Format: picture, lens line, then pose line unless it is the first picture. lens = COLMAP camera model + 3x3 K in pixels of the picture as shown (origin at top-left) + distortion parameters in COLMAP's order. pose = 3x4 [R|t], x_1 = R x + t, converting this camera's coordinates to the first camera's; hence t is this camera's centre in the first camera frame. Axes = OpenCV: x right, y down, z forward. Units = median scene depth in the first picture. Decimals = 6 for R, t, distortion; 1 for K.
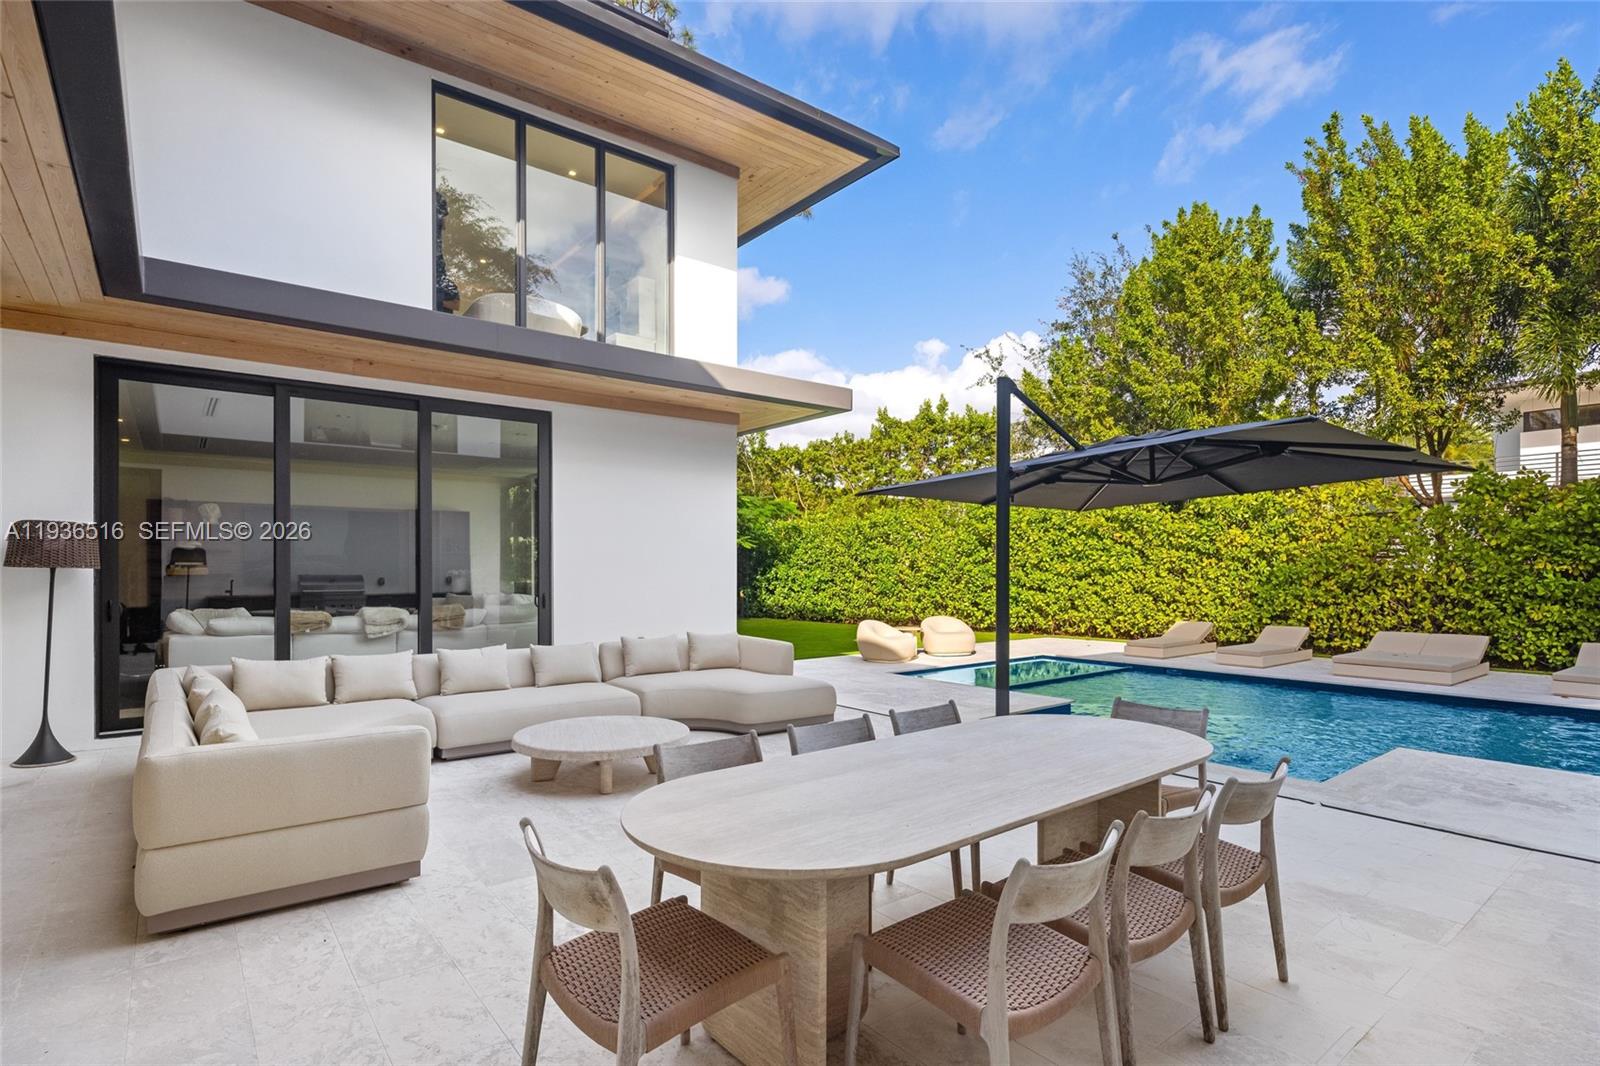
lens RADIAL K [[778.0, 0, 789.6], [0, 778.0, 572.2], [0, 0, 1]] dist [-0.002289, -0.000659]
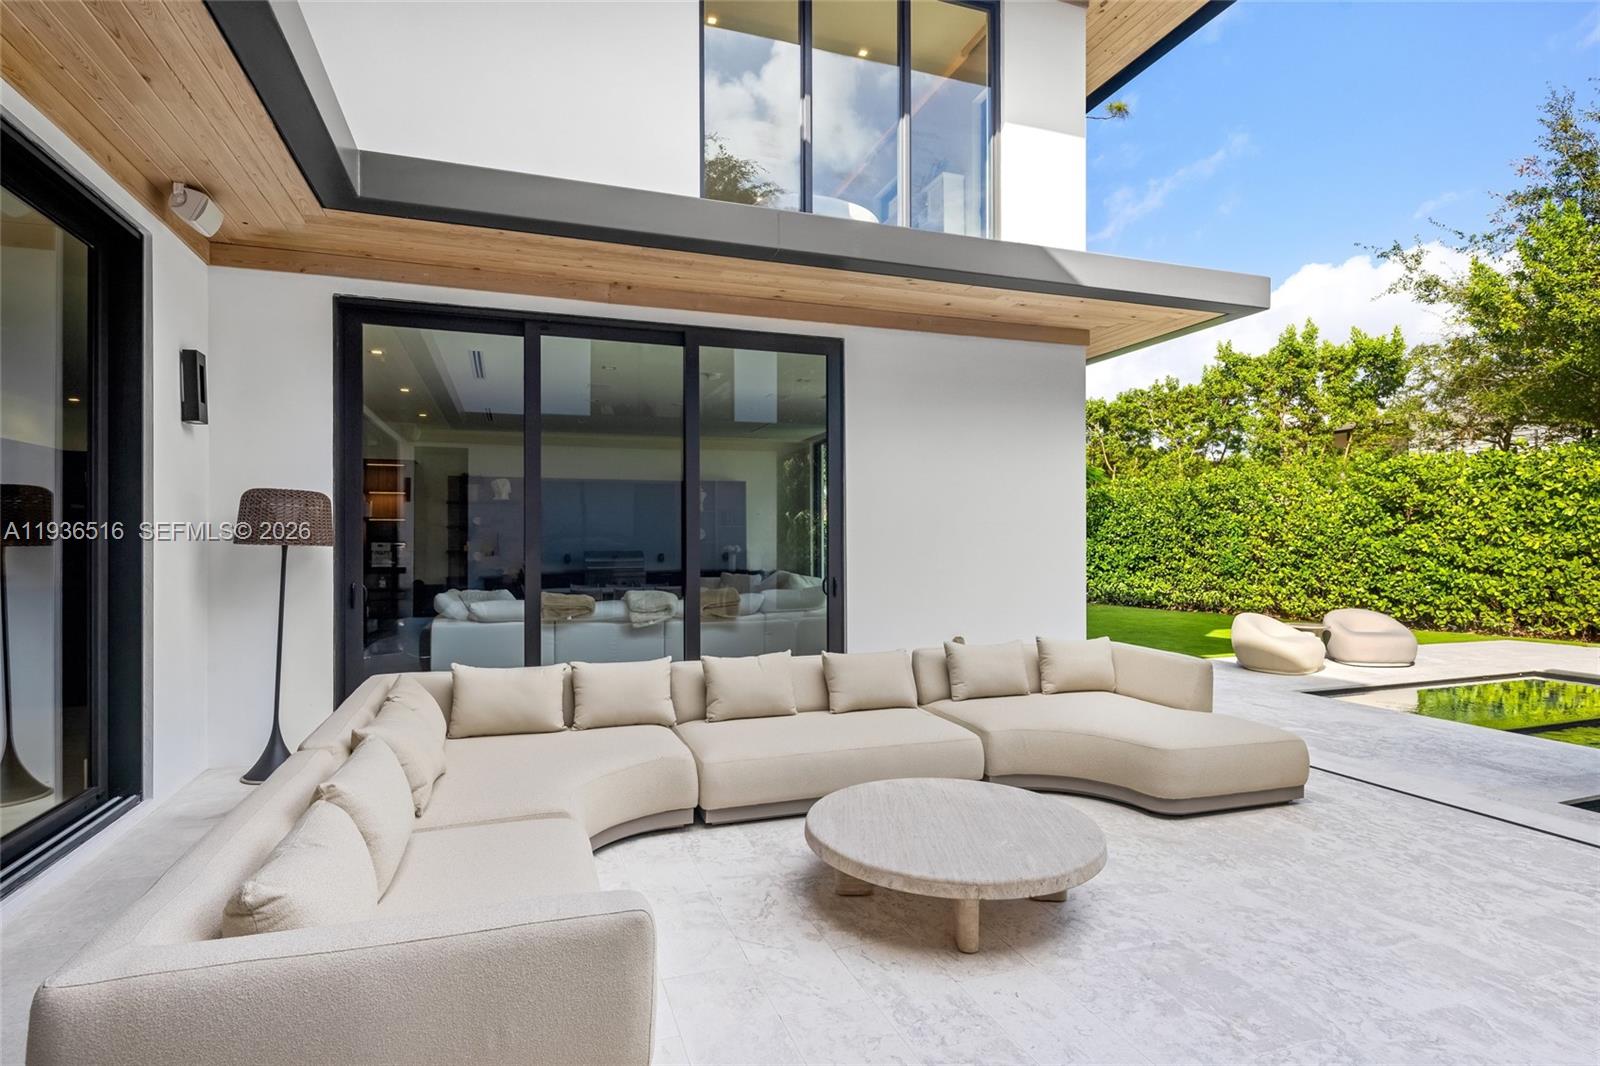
lens RADIAL K [[794.0, 0, 794.1], [0, 794.0, 537.1], [0, 0, 1]] dist [-0.003691, 0.000582]
pose [[0.945794, -0.004685, -0.324735, -0.068864], [0.000728, 0.999924, -0.012305, -0.001671], [0.324768, 0.011401, 0.945725, 0.171712]]
